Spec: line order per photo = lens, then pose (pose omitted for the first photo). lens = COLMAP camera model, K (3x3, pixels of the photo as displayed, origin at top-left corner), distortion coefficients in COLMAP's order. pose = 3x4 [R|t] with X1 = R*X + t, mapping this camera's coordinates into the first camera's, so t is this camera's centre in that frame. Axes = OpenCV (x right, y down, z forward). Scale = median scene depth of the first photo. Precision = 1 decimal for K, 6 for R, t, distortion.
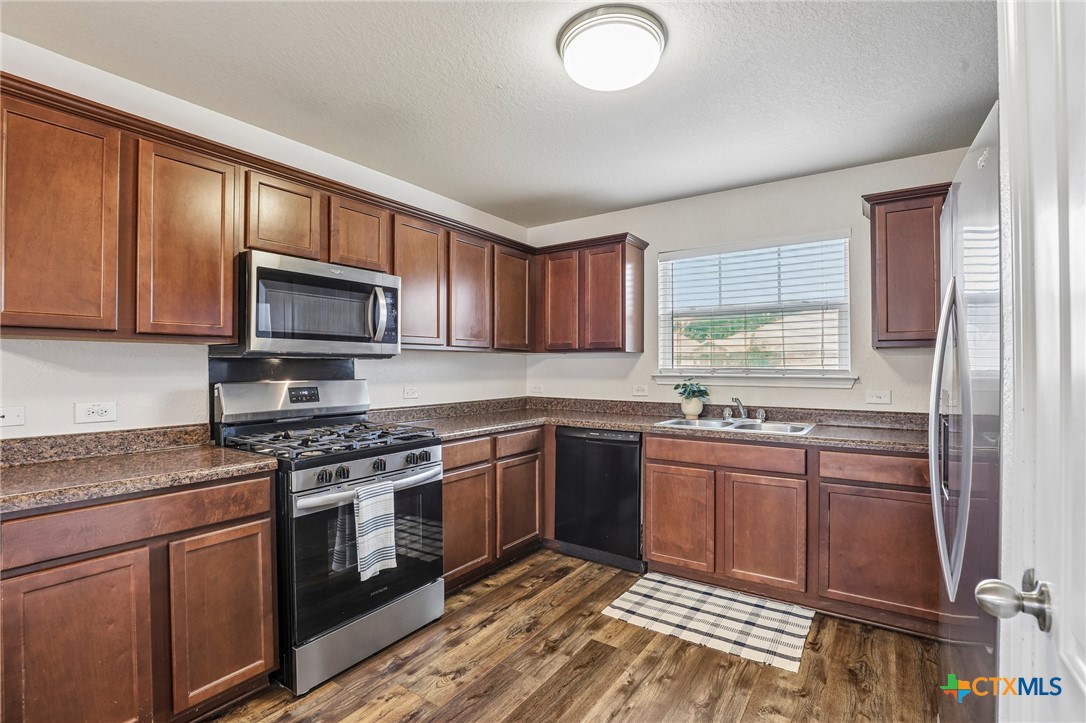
lens RADIAL K [[498.6, 0, 547.4], [0, 498.6, 362.9], [0, 0, 1]] dist [-0.030136, 0.004812]
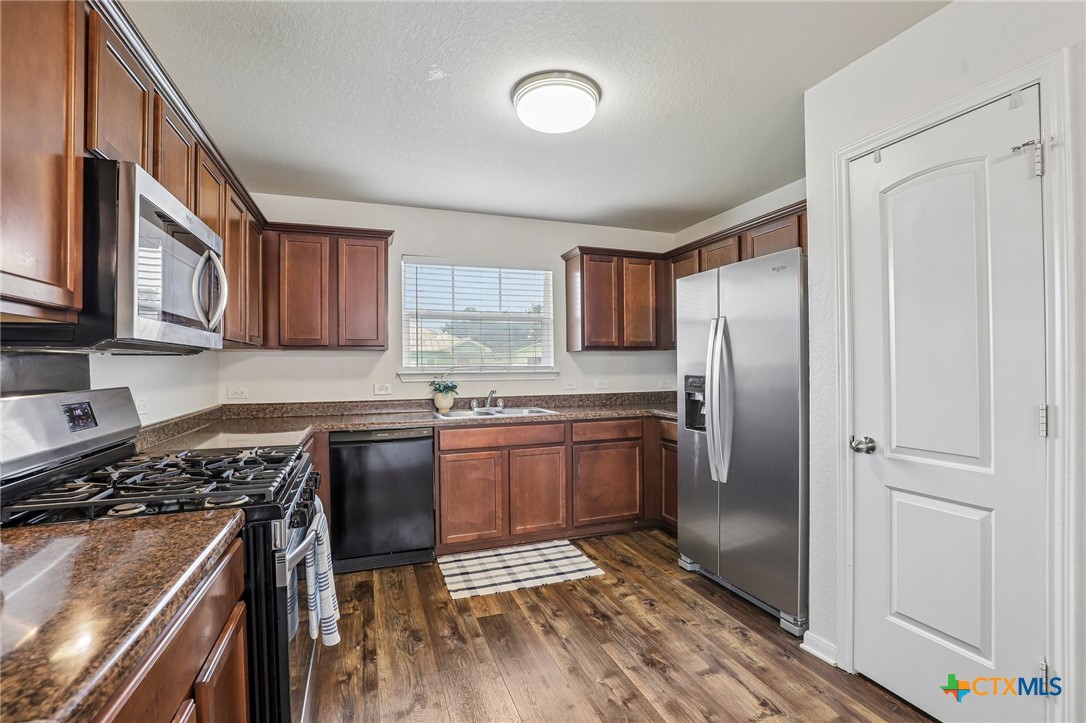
lens RADIAL K [[498.6, 0, 547.4], [0, 498.6, 364.6], [0, 0, 1]] dist [-0.030136, 0.004812]
pose [[0.580103, -0.003960, 0.814533, -0.613795], [0.003018, 0.999992, 0.002713, 0.006577], [-0.814537, 0.000884, 0.580111, 0.223269]]
